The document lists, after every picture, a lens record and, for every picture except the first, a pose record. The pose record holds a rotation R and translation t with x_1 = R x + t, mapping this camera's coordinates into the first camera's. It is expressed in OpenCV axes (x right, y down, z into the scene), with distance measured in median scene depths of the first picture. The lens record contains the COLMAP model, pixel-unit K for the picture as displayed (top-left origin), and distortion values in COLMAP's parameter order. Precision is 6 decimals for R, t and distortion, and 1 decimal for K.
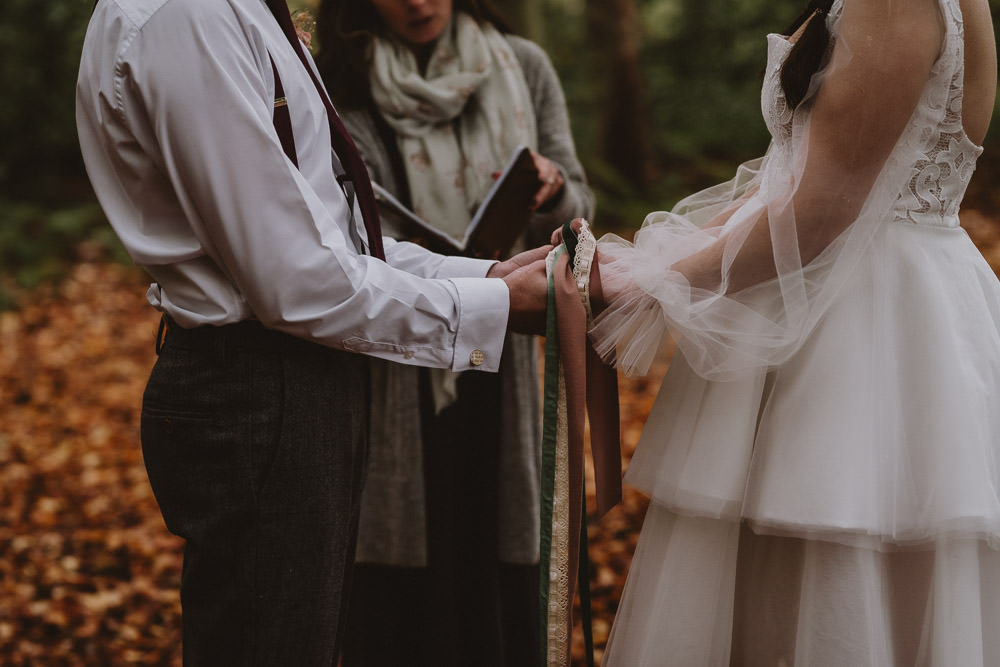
lens RADIAL K [[2355.0, 0, 501.7], [0, 2355.0, 333.3], [0, 0, 1]] dist [-0.065774, 0.000000]
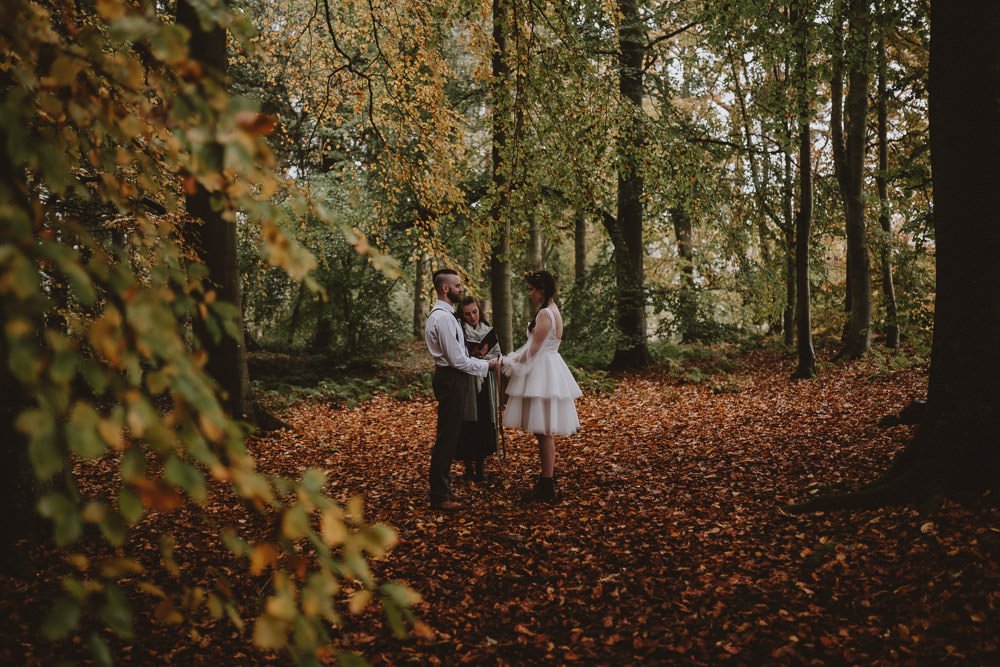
lens RADIAL K [[964.9, 0, 498.7], [0, 964.9, 333.8], [0, 0, 1]] dist [-0.040265, 0.000000]
pose [[0.999897, -0.001061, -0.014299, 0.071908], [-0.000677, 0.992655, -0.120976, 0.225843], [0.014323, 0.120974, 0.992552, -1.662387]]
